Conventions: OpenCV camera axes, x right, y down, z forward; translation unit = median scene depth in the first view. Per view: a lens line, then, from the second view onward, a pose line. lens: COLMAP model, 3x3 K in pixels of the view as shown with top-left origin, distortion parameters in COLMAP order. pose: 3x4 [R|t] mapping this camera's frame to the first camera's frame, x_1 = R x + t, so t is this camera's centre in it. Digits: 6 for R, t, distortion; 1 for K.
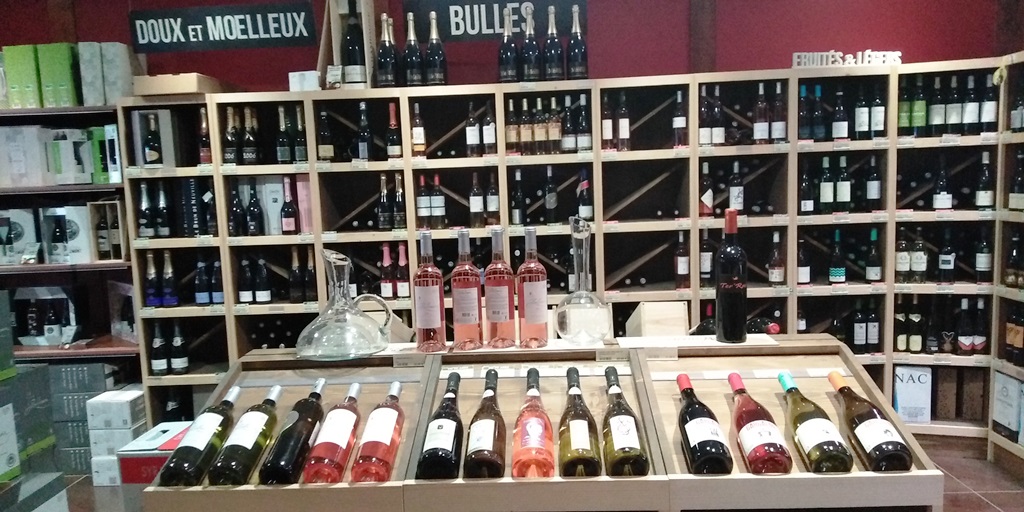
lens RADIAL K [[731.7, 0, 512.7], [0, 731.7, 258.2], [0, 0, 1]] dist [0.115261, -0.162693]
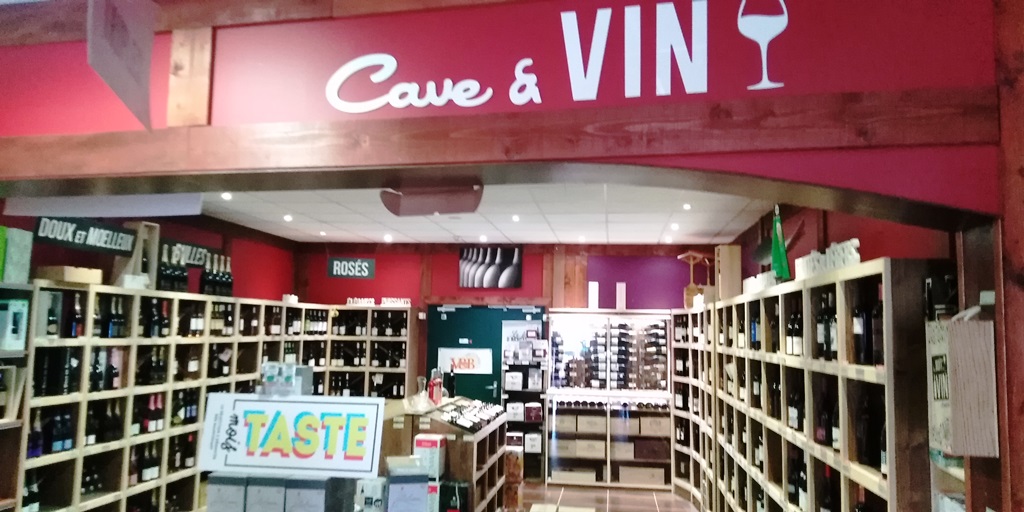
lens RADIAL K [[731.7, 0, 512.7], [0, 731.7, 258.2], [0, 0, 1]] dist [0.115261, -0.162693]
pose [[0.105131, 0.138684, 0.984741, -1.636887], [0.096081, 0.984179, -0.148863, 0.003885], [-0.989806, 0.110265, 0.090143, 0.130330]]
